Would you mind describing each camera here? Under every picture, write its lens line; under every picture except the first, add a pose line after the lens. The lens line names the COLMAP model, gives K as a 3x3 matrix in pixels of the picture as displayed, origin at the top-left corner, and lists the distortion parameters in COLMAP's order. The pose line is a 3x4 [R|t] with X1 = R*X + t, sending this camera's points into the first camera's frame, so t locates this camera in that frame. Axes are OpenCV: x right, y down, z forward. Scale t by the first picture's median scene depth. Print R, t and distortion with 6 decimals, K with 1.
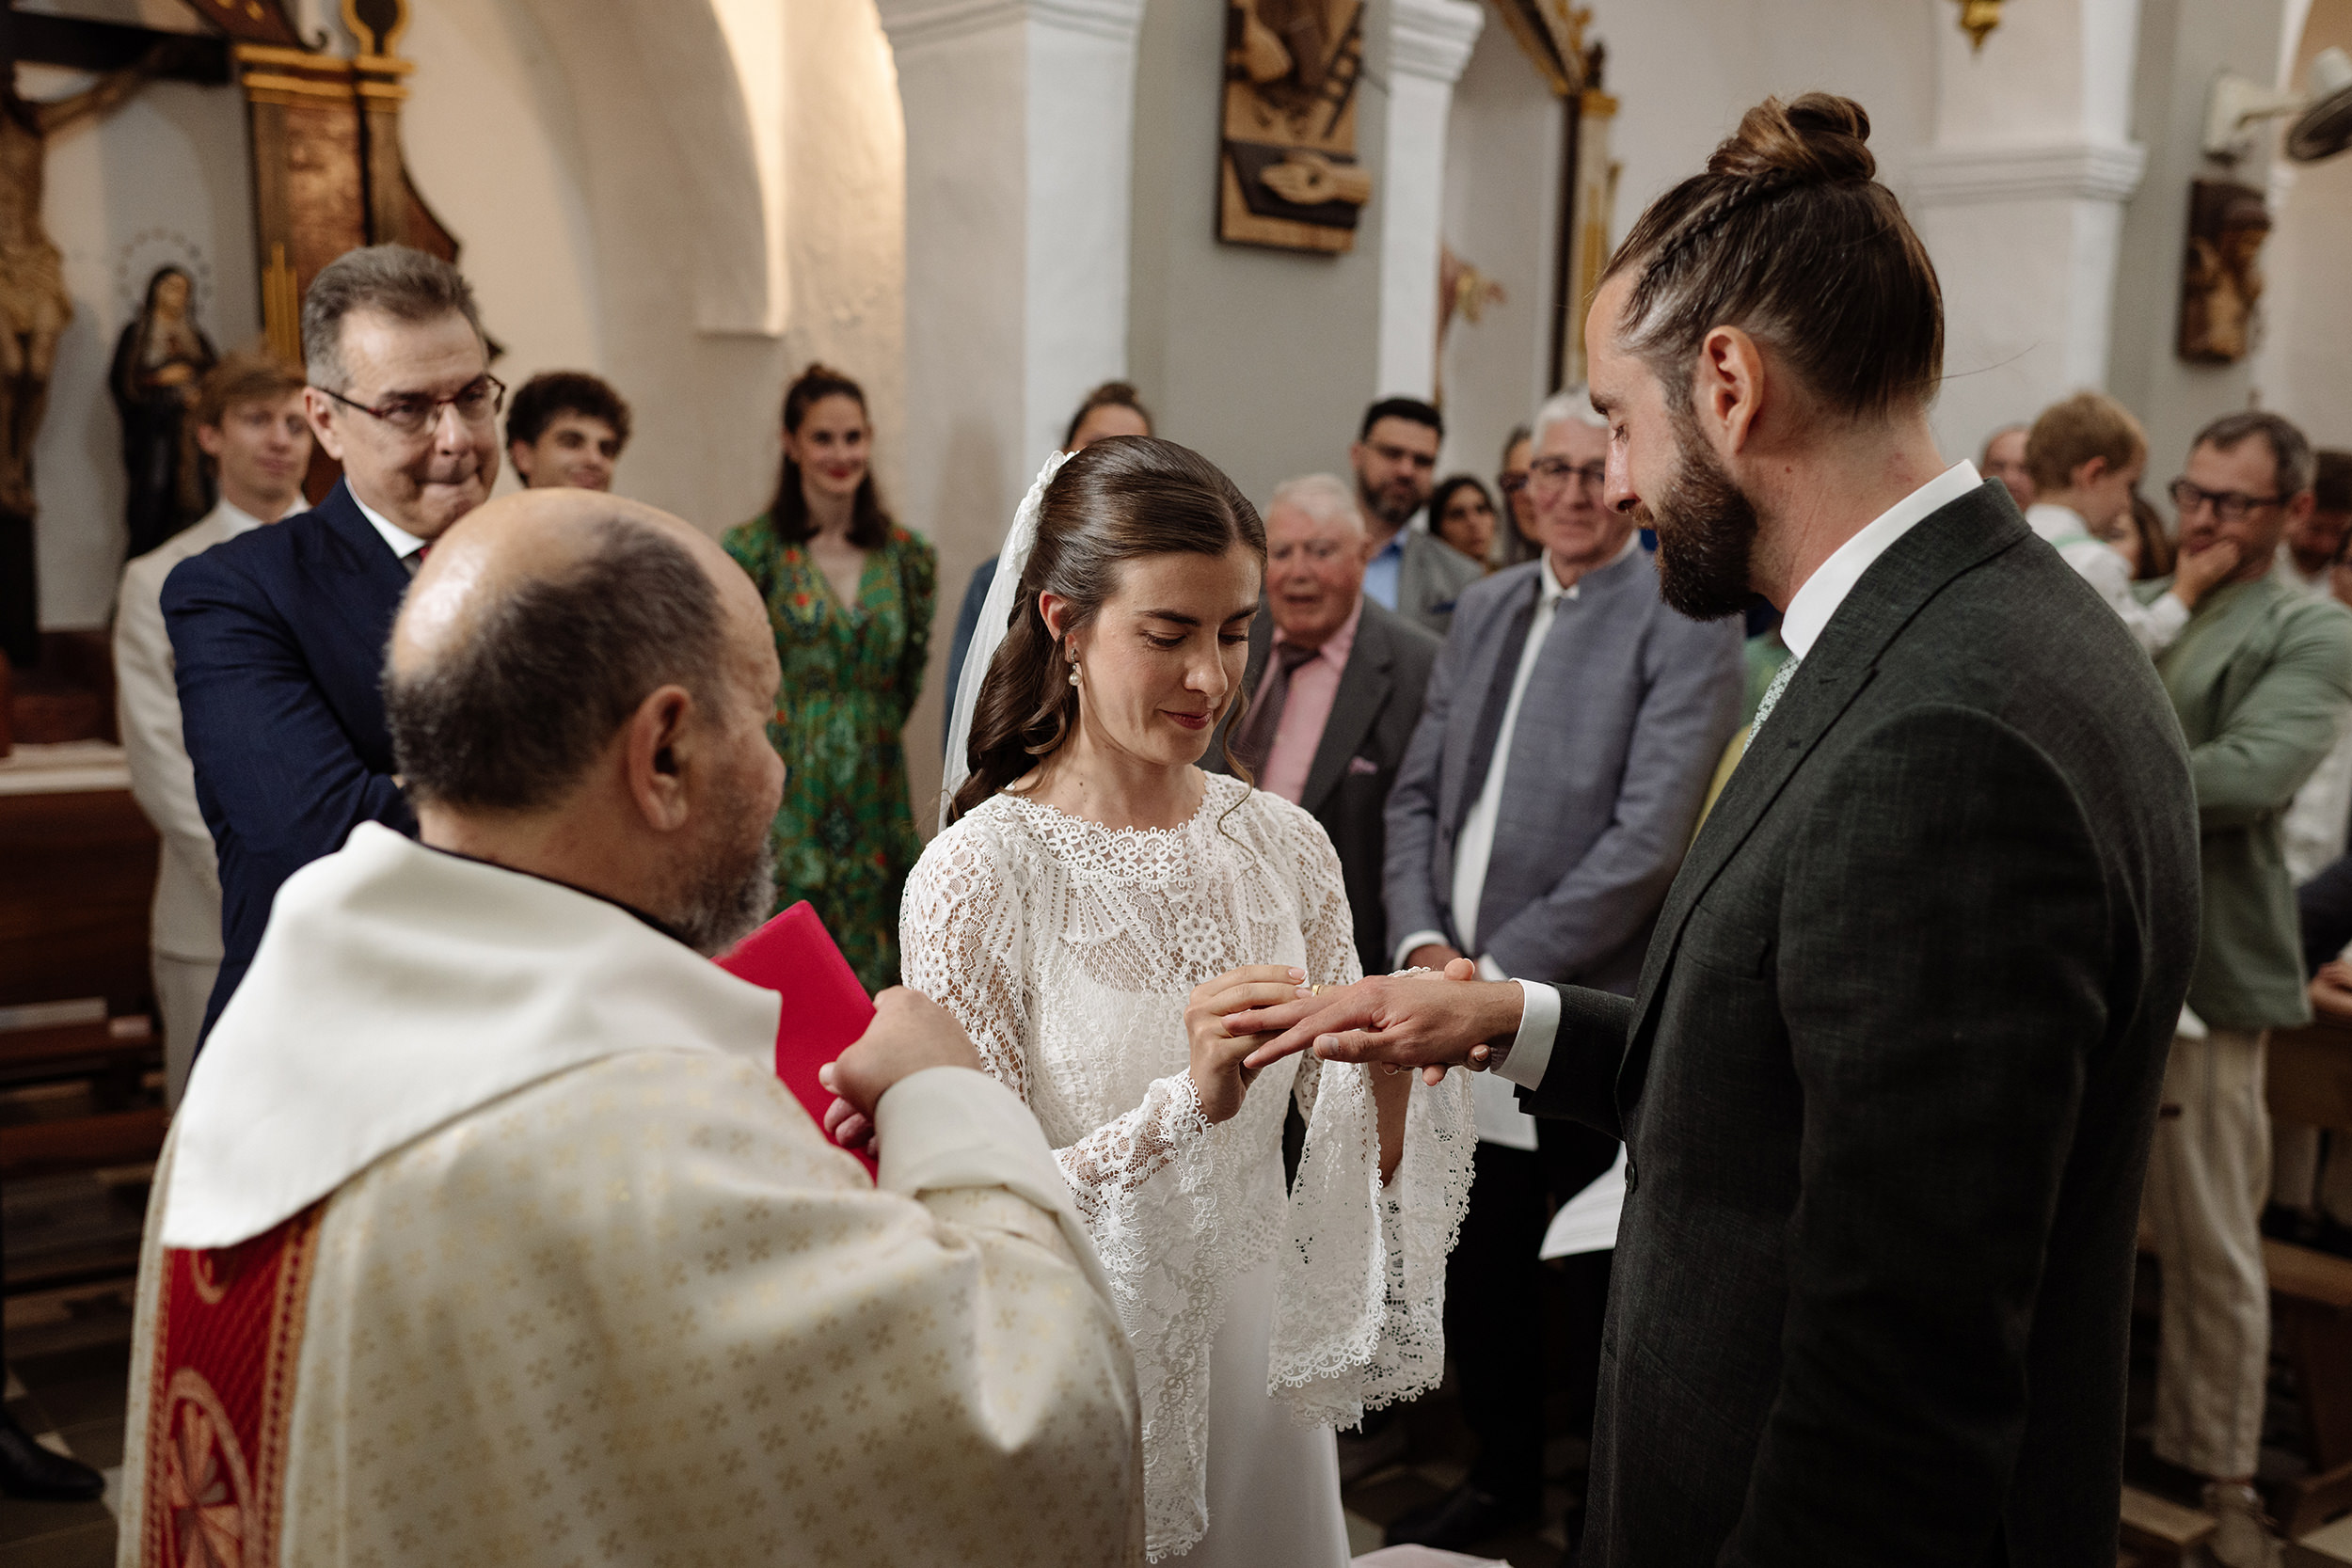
lens RADIAL K [[2375.8, 0, 1193.2], [0, 2375.8, 820.1], [0, 0, 1]] dist [0.000300, 0.023125]
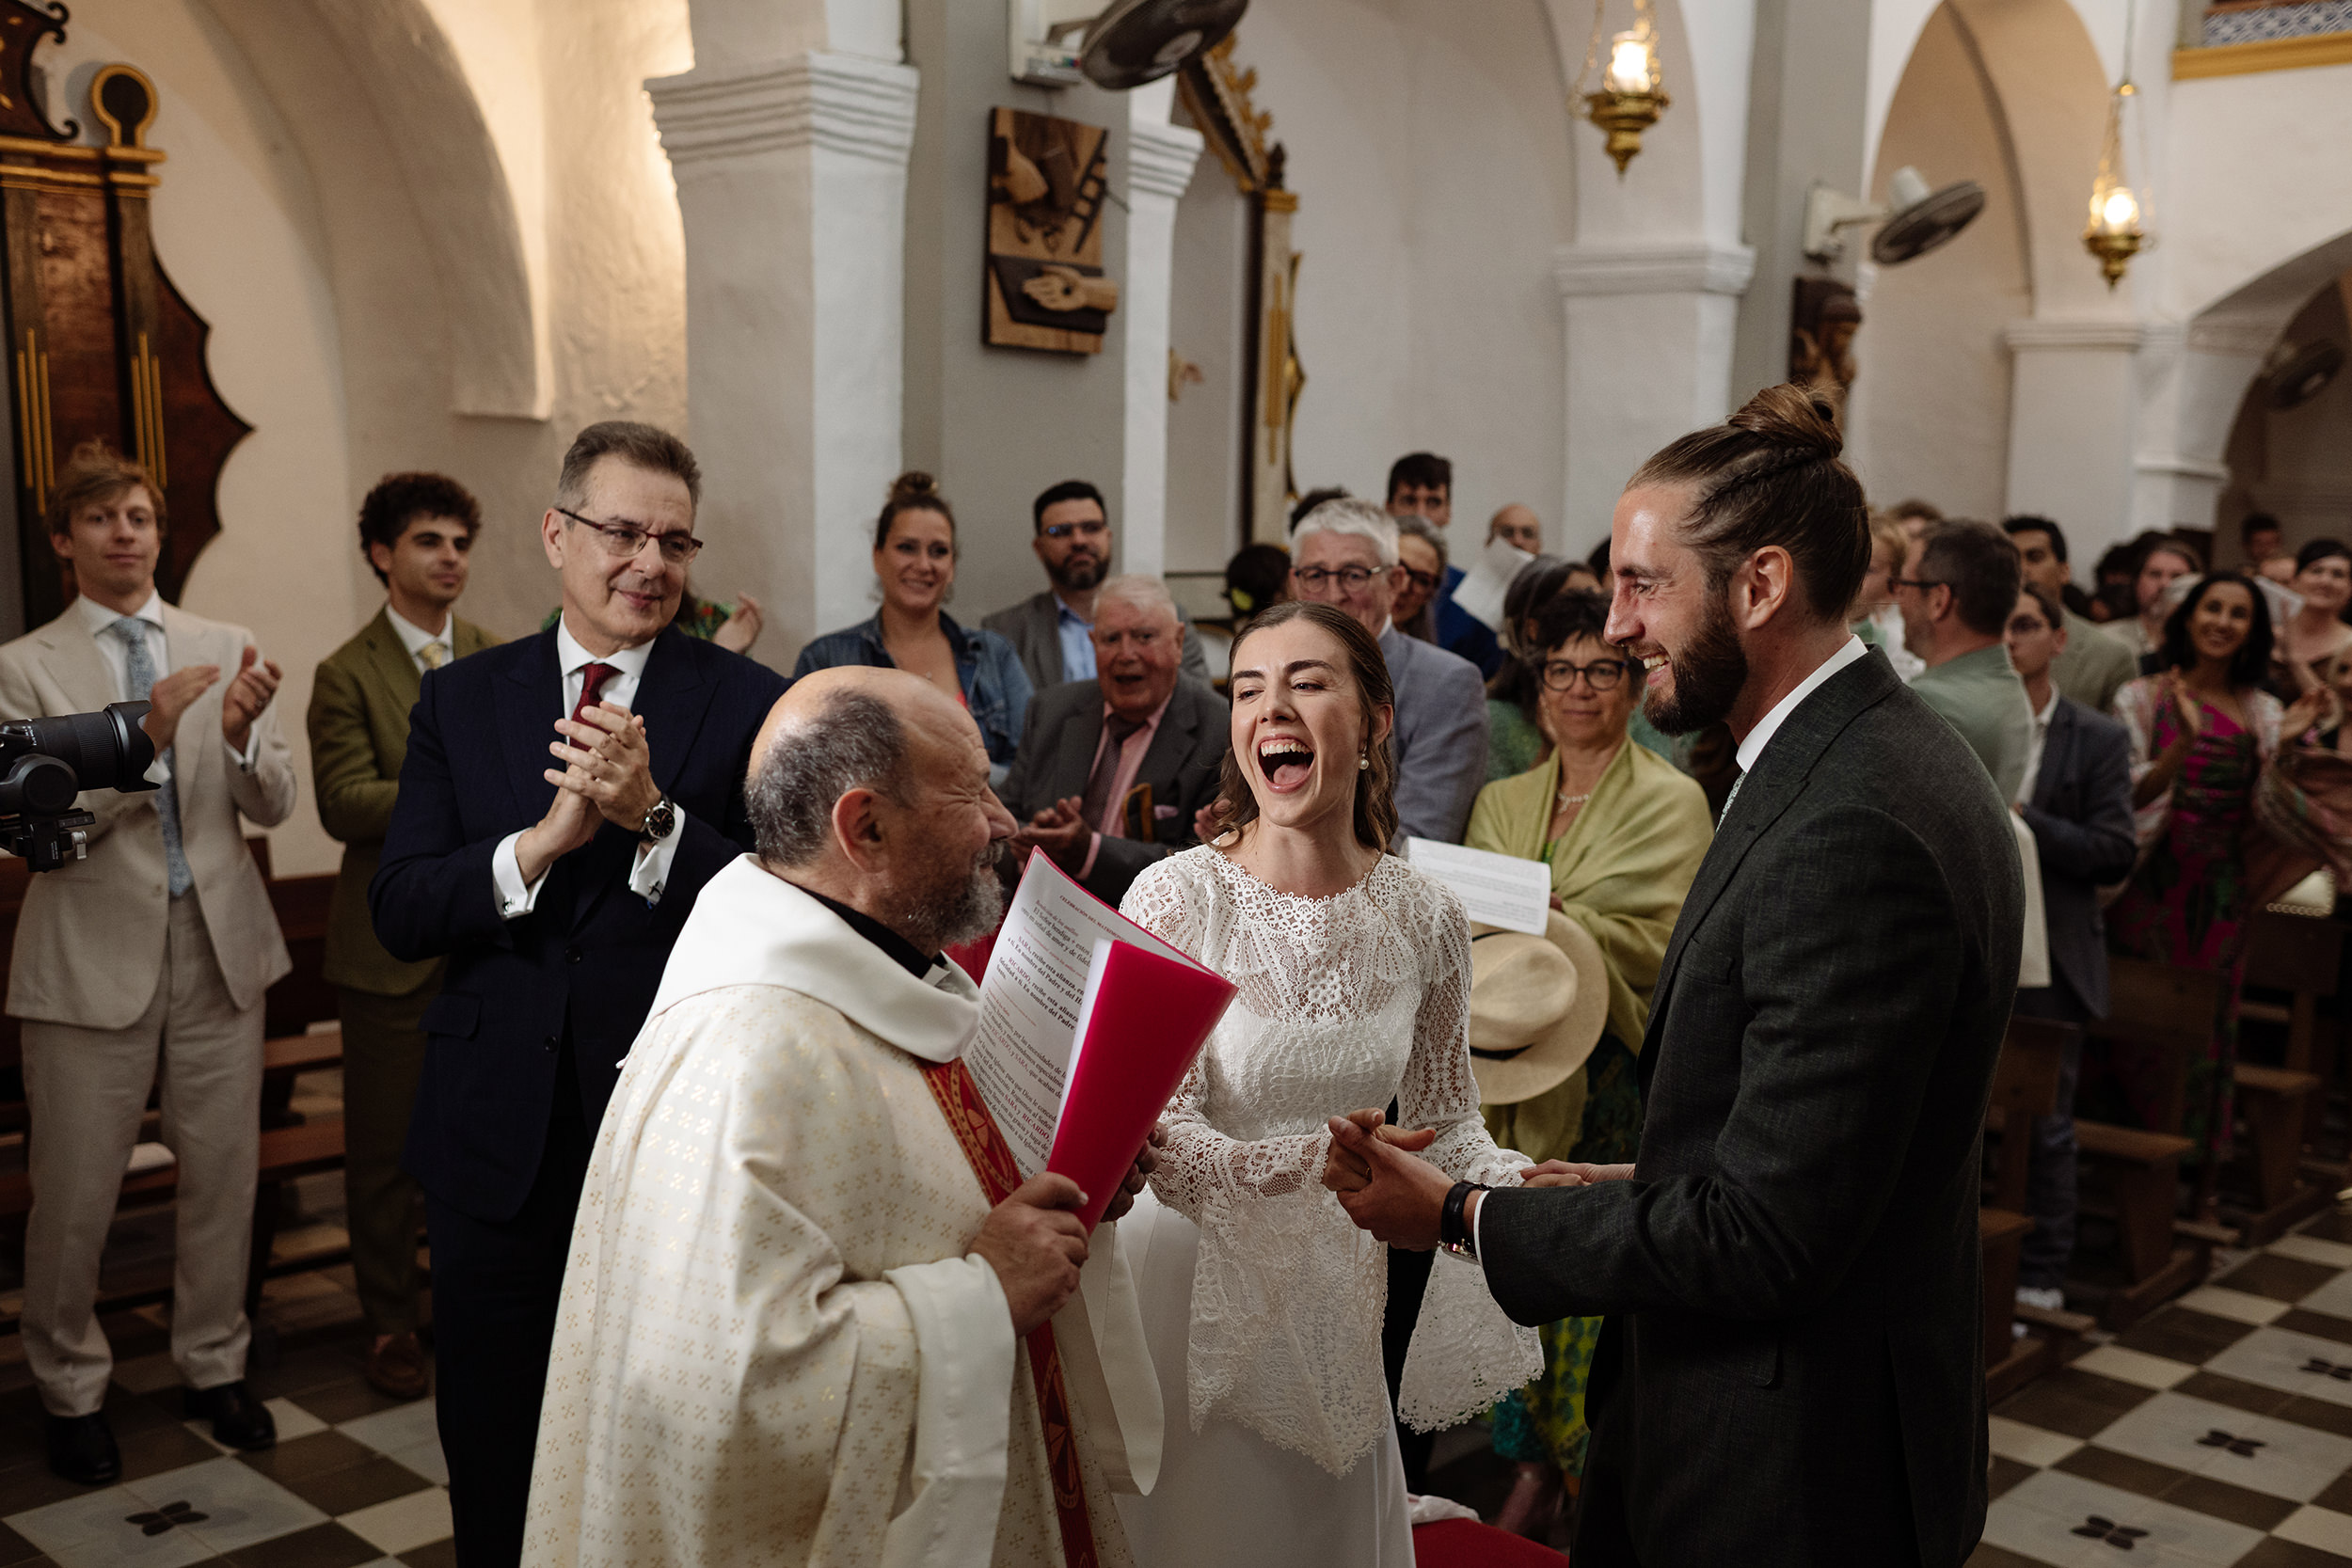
lens RADIAL K [[2375.0, 0, 1176.0], [0, 2375.0, 784.0], [0, 0, 1]] dist [0.022965, 0.005781]
pose [[0.987702, -0.022640, 0.154700, -0.075690], [0.027208, 0.999252, -0.027471, -0.006368], [-0.153963, 0.031342, 0.987579, -0.098738]]
